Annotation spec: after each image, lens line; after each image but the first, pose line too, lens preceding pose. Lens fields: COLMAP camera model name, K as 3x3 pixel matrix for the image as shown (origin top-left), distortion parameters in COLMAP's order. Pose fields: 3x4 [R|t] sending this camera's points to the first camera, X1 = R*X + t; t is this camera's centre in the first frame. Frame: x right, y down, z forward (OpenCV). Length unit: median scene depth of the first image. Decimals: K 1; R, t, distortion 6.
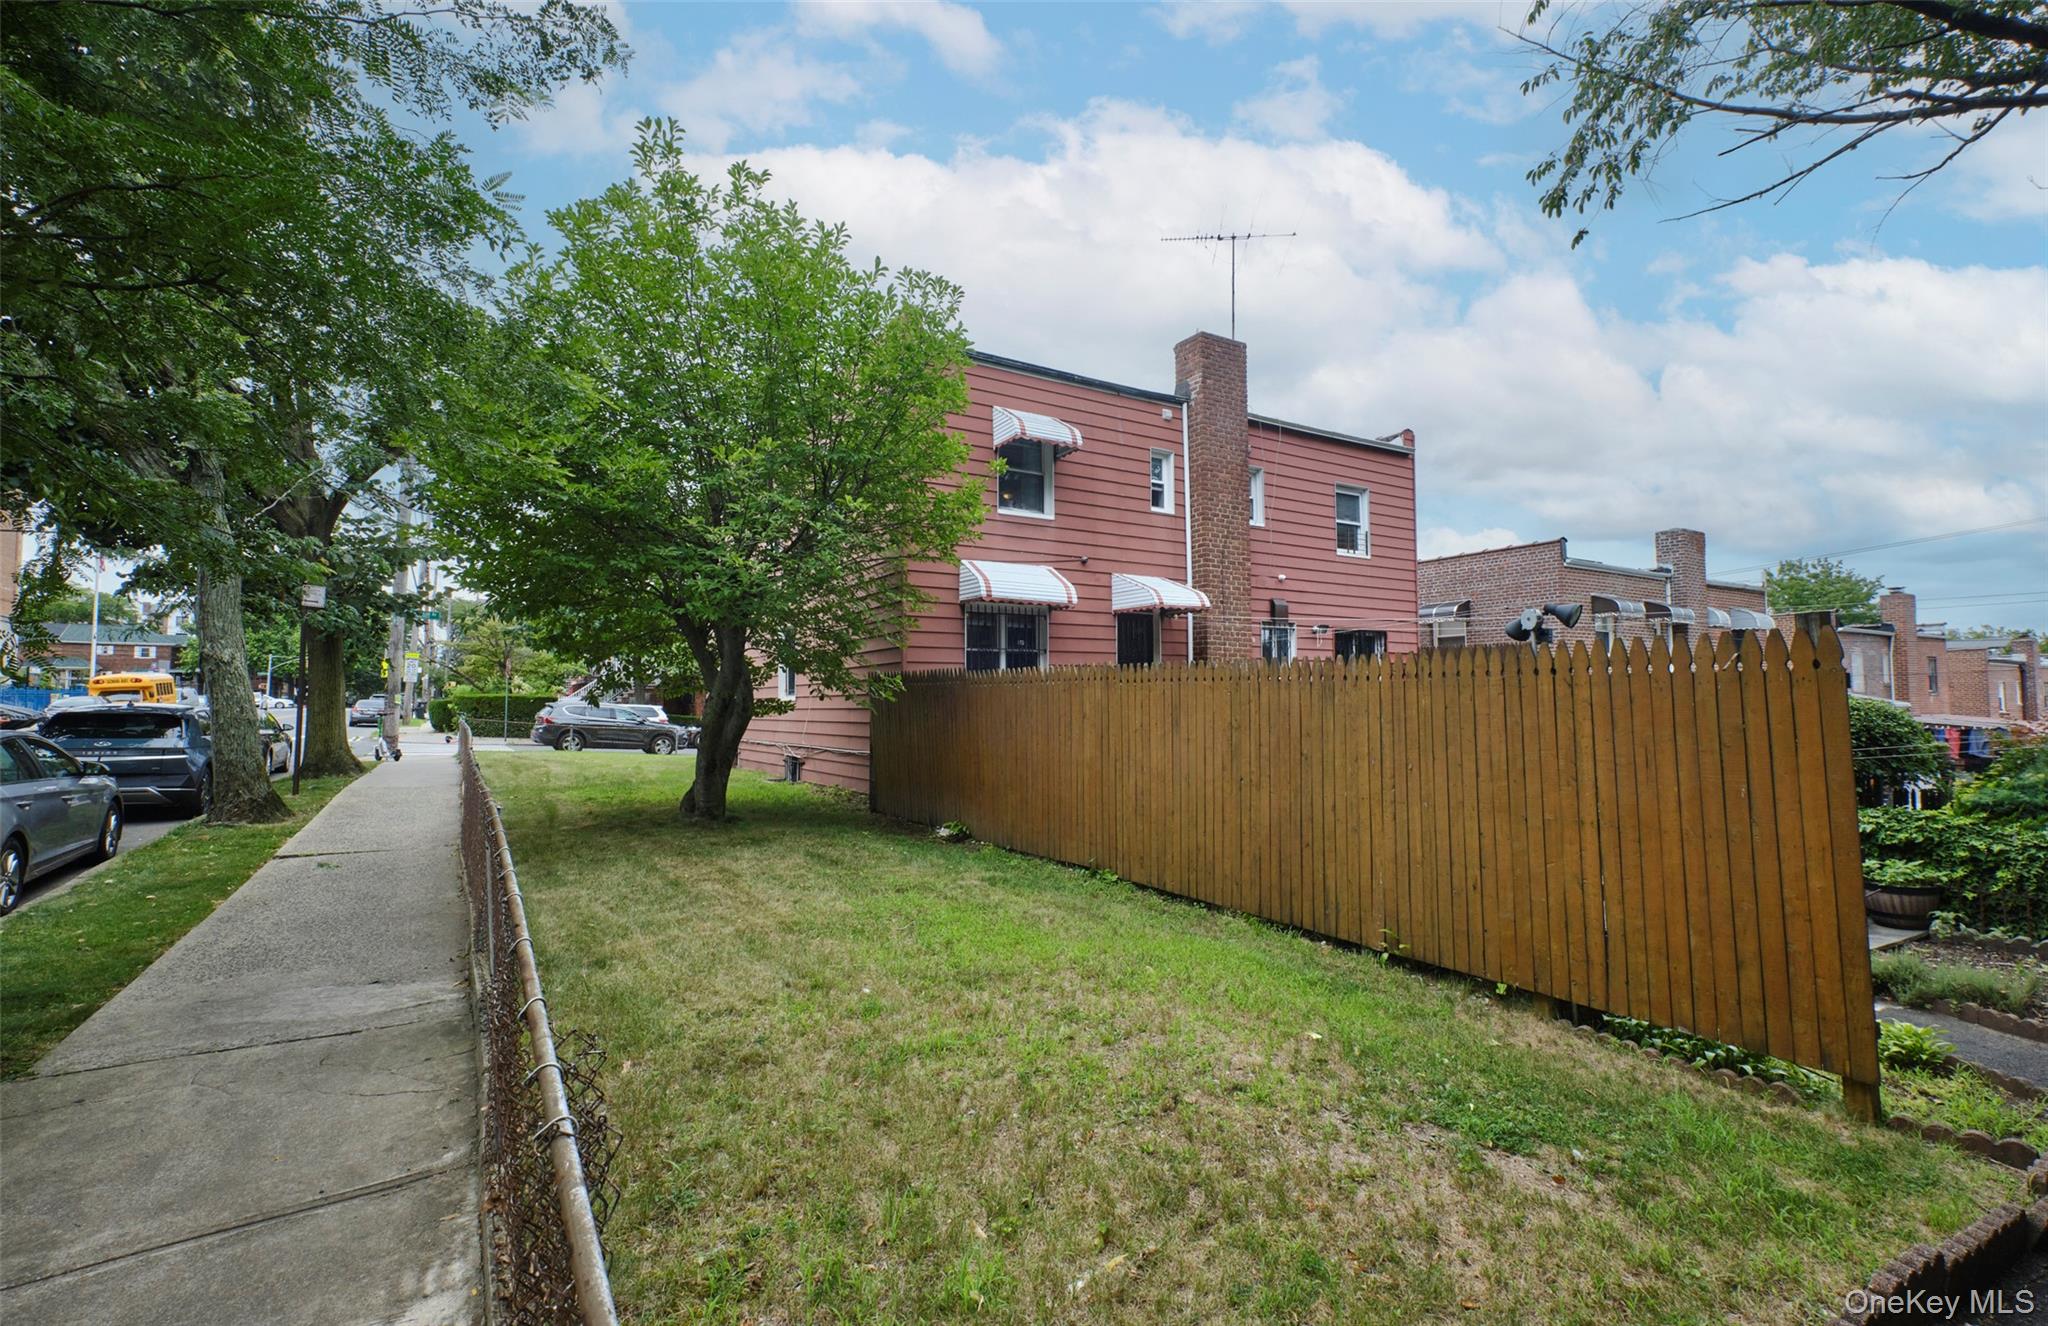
lens RADIAL K [[892.5, 0, 1019.5], [0, 892.5, 645.6], [0, 0, 1]] dist [0.007505, -0.002814]
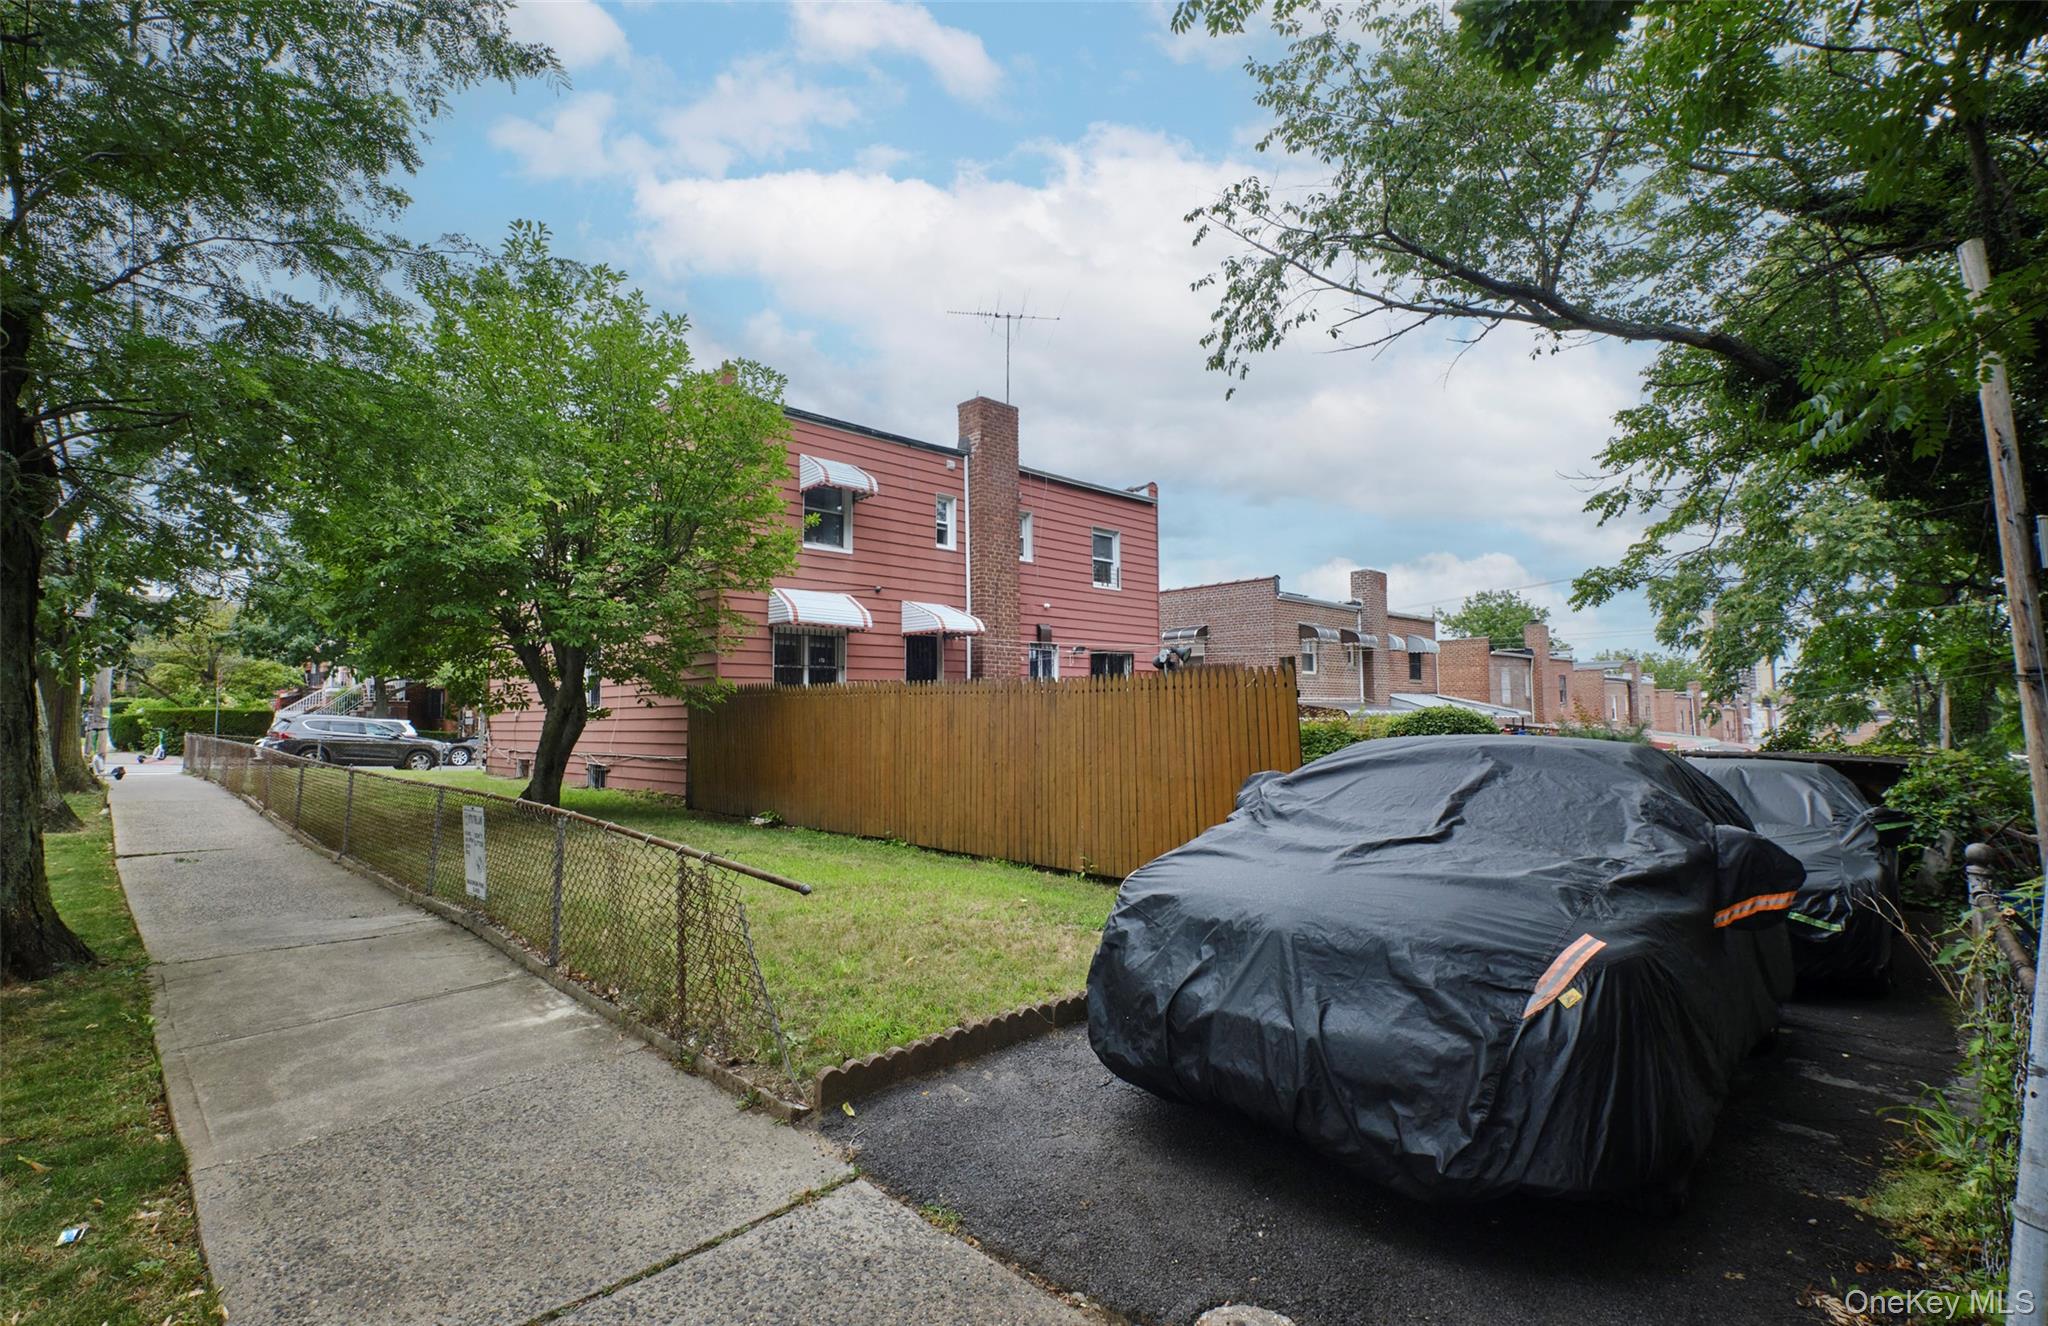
lens RADIAL K [[932.9, 0, 1024.7], [0, 932.9, 643.4], [0, 0, 1]] dist [-0.009908, 0.000165]
pose [[0.971078, 0.014403, 0.238328, -0.030127], [-0.010758, 0.999805, -0.016587, -0.008032], [-0.238521, 0.013543, 0.971043, -0.218502]]
